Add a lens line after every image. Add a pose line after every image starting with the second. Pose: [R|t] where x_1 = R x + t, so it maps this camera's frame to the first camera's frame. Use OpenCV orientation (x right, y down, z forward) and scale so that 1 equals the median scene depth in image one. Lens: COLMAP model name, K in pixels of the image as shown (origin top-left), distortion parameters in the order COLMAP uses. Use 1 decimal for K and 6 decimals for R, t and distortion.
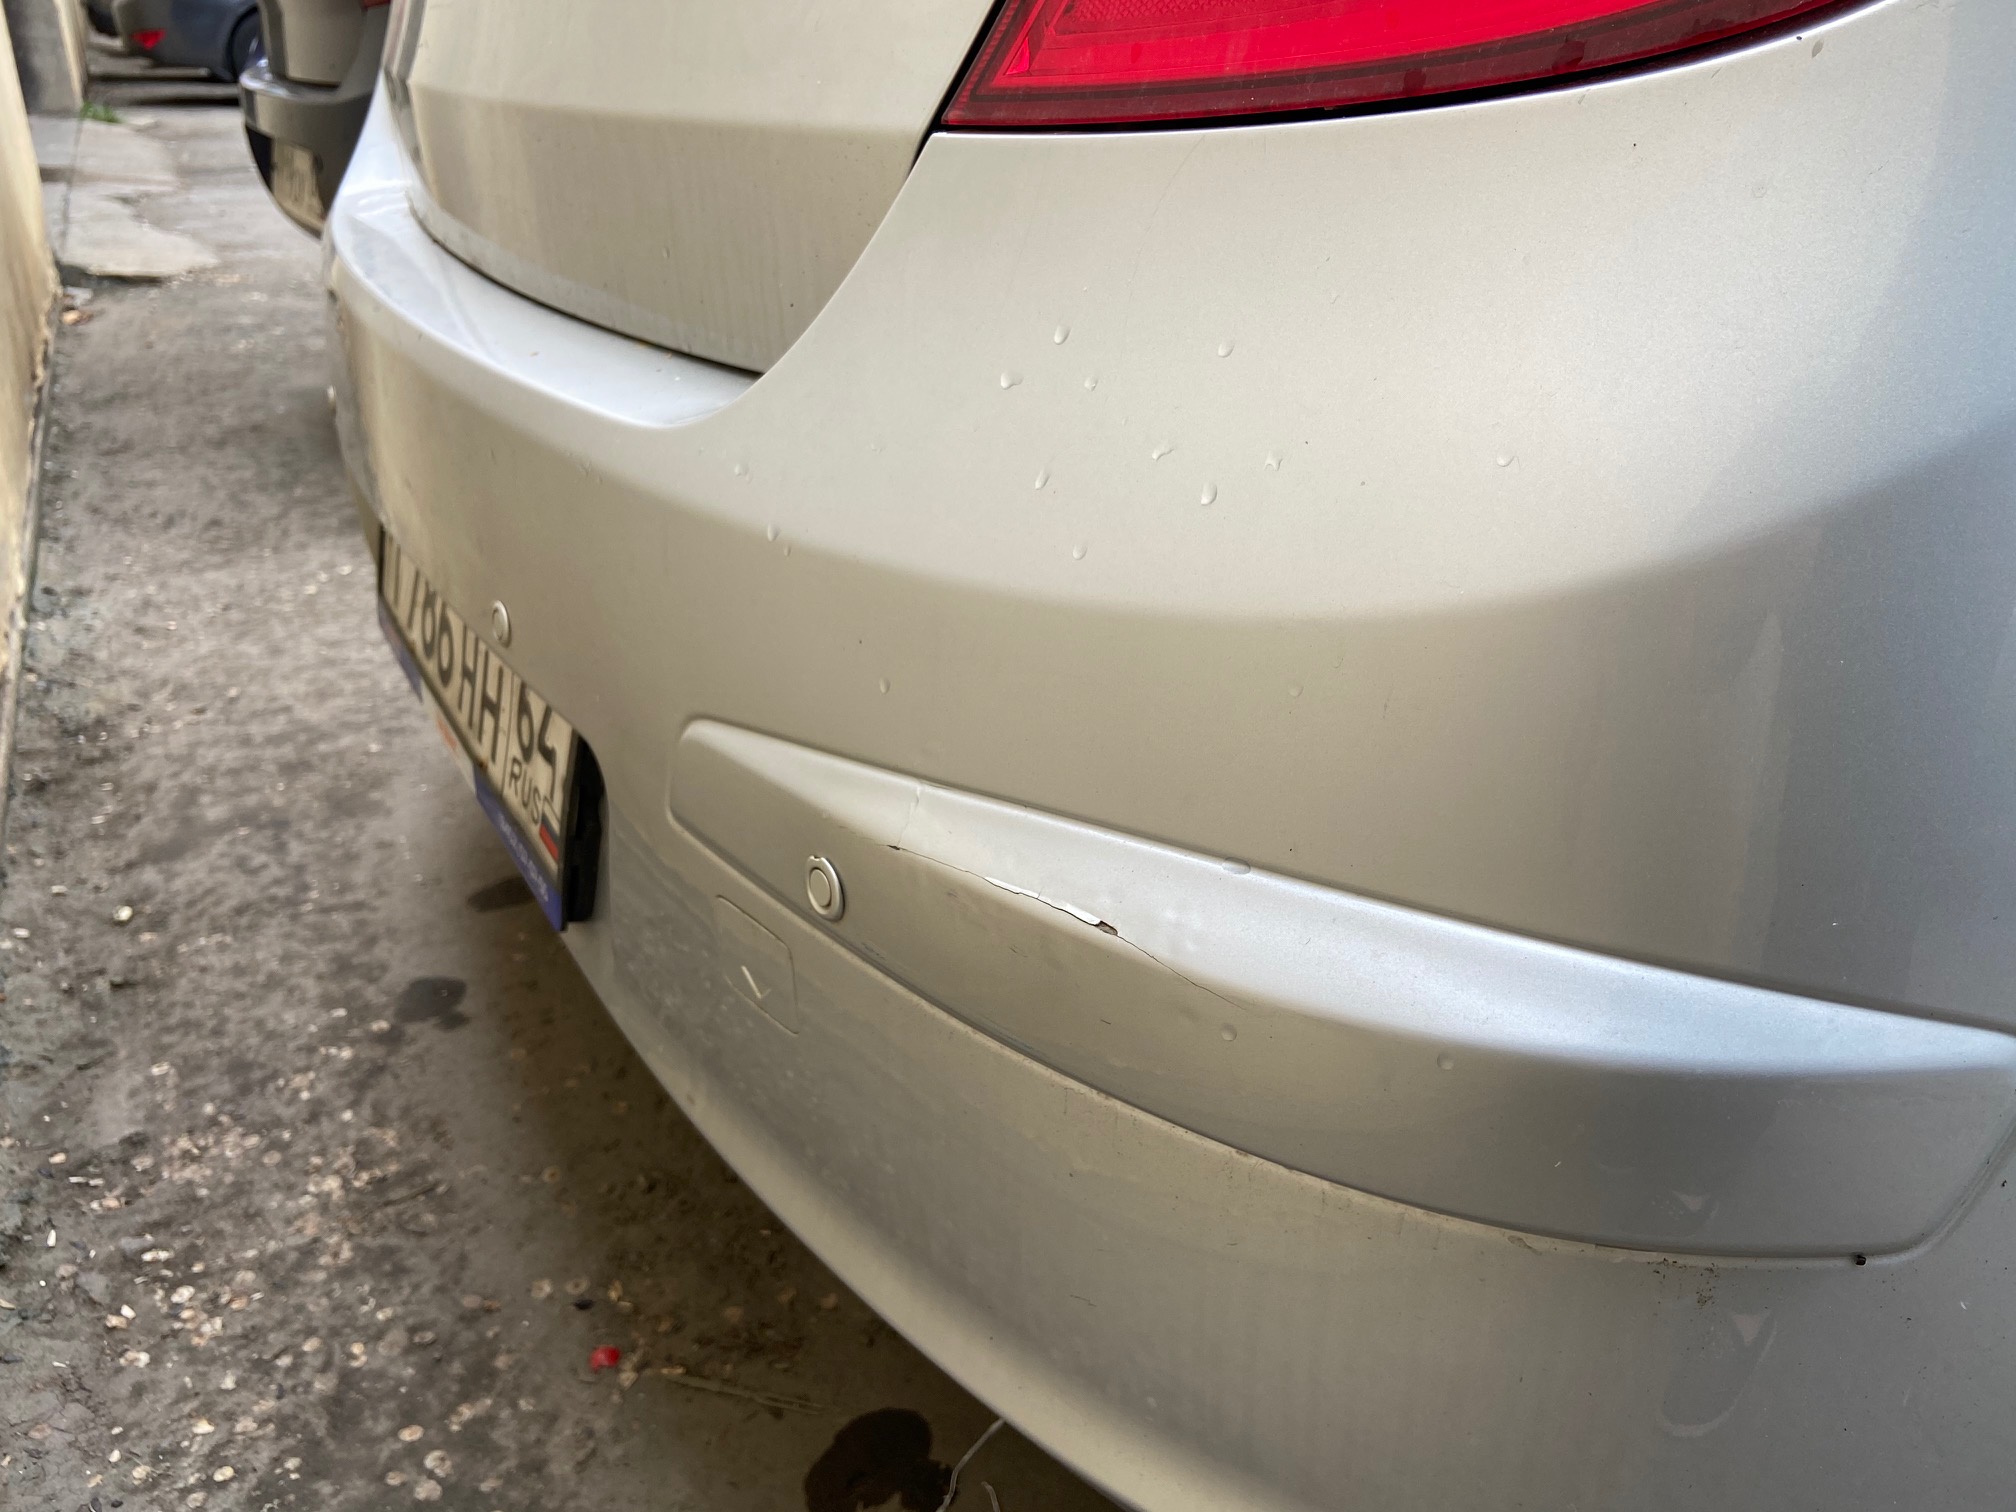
lens RADIAL K [[1503.8, 0, 1019.9], [0, 1503.8, 717.3], [0, 0, 1]] dist [0.109148, -0.131333]
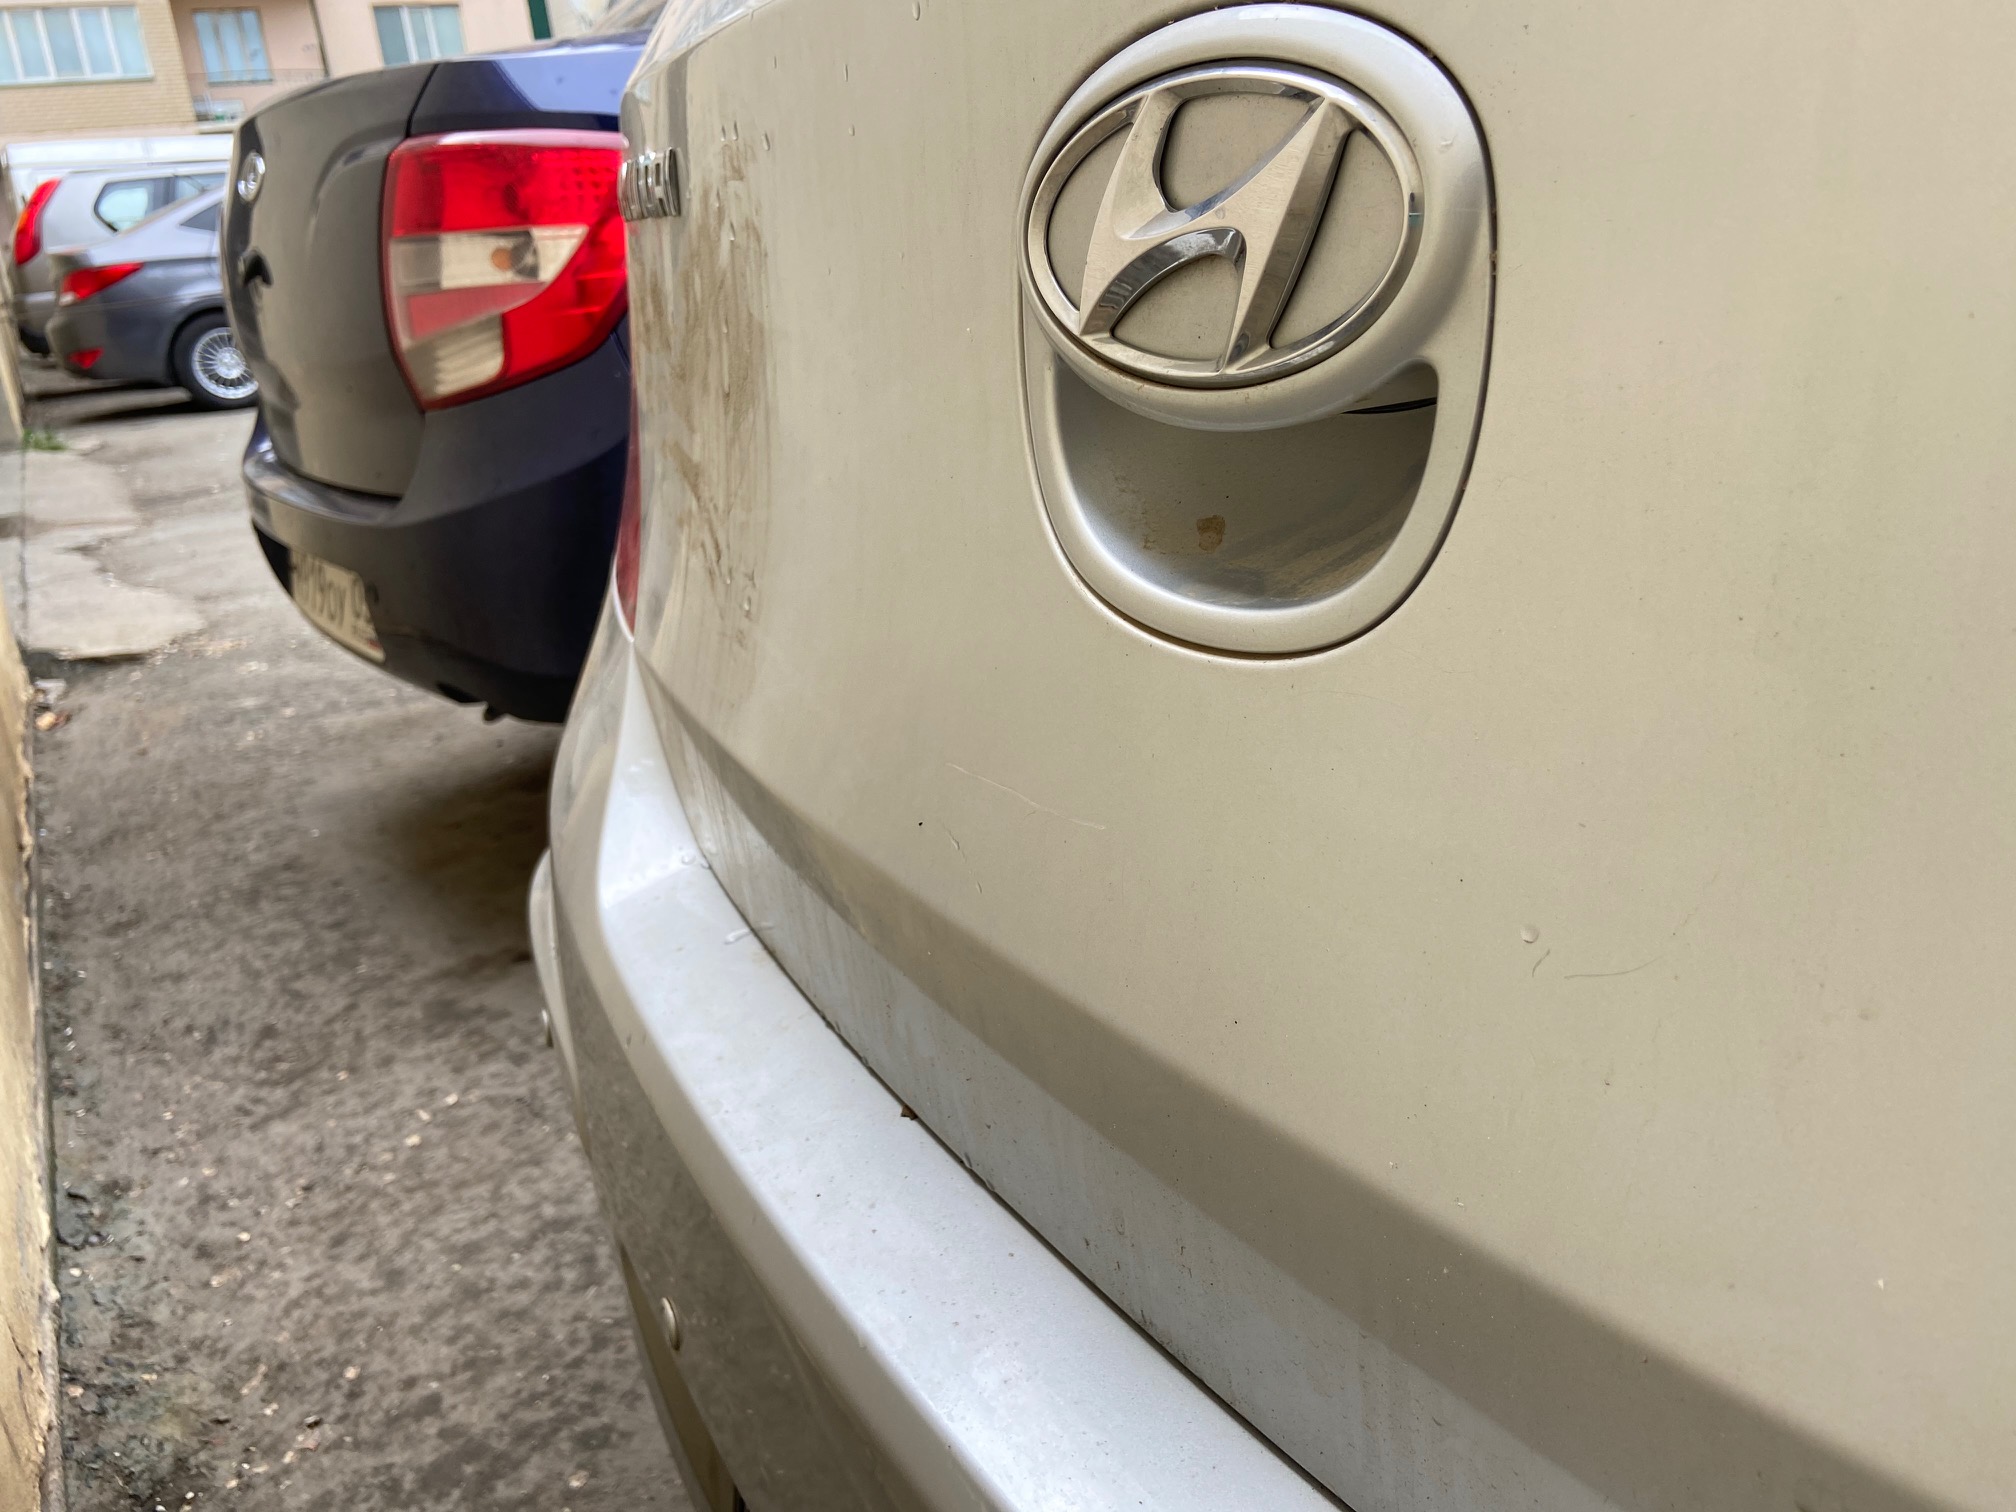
lens RADIAL K [[1503.8, 0, 1019.9], [0, 1503.8, 717.3], [0, 0, 1]] dist [0.109148, -0.131333]
pose [[0.991267, -0.129403, 0.025402, -0.111714], [0.131343, 0.986048, -0.102264, -0.129556], [-0.011814, 0.104707, 0.994433, 0.150894]]
